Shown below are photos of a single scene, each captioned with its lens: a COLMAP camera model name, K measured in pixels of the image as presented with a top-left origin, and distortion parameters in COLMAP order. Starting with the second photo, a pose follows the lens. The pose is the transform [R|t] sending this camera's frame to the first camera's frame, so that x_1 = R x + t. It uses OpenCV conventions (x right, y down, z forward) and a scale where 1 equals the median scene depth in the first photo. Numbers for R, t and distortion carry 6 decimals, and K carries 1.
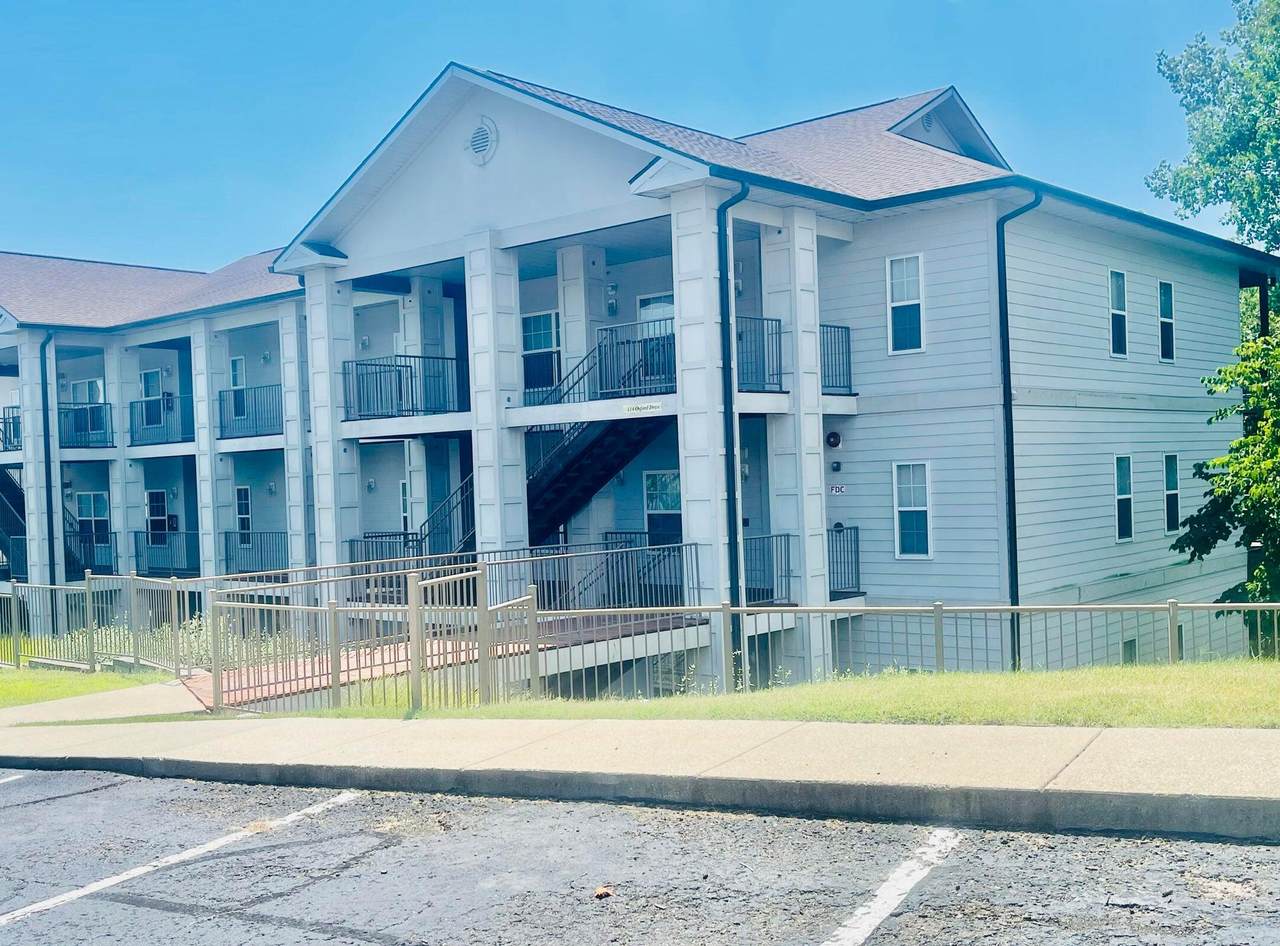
lens RADIAL K [[1331.7, 0, 640.0], [0, 1331.7, 473.0], [0, 0, 1]] dist [-0.004022, -0.001470]
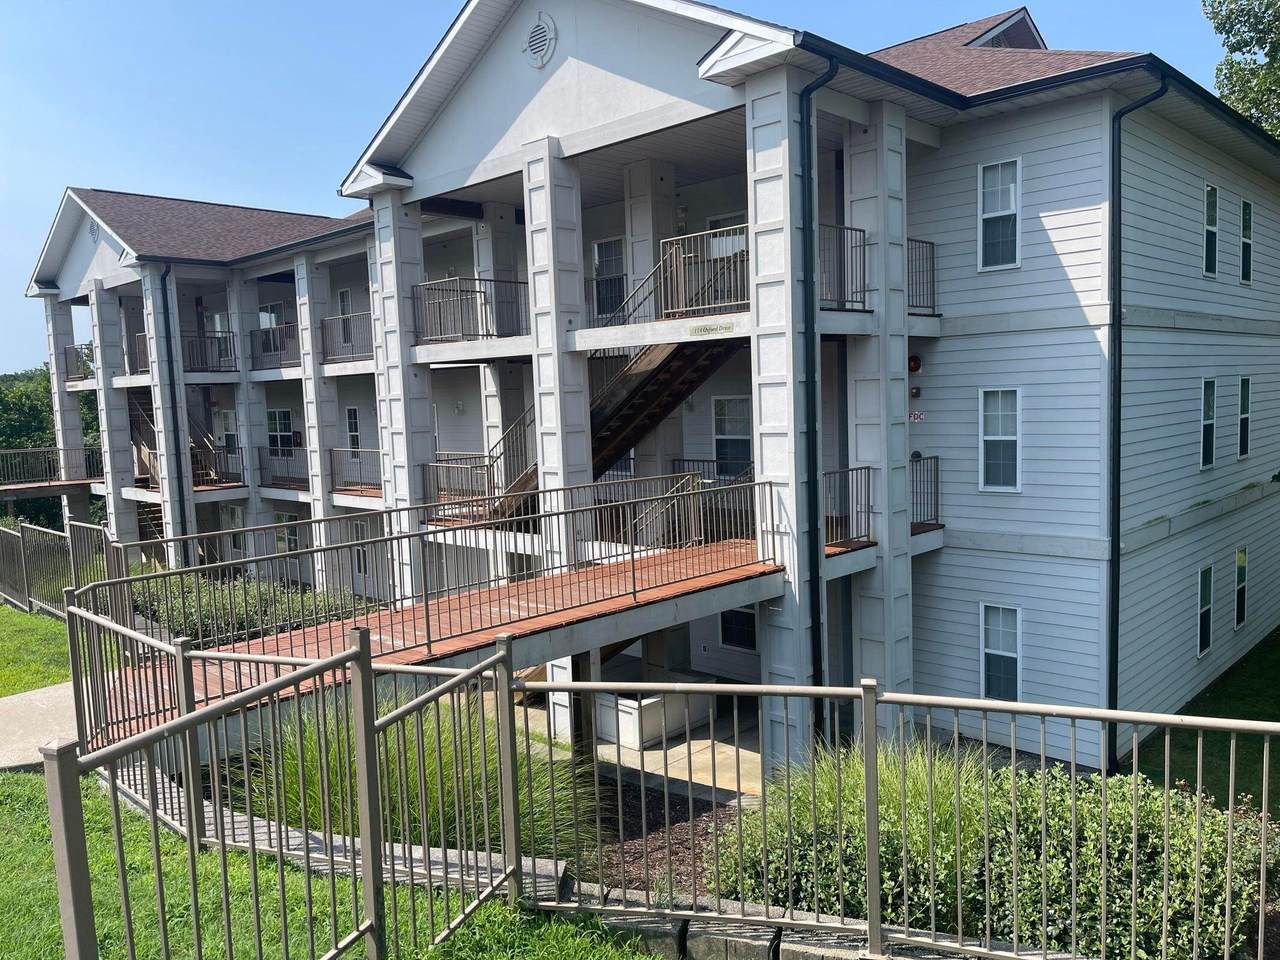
lens RADIAL K [[978.5, 0, 658.4], [0, 978.5, 477.9], [0, 0, 1]] dist [0.013746, 0.000215]
pose [[0.998548, 0.004638, -0.053663, 0.001815], [0.000241, 0.995891, 0.090558, -0.007643], [0.053863, -0.090439, 0.994444, 0.295367]]
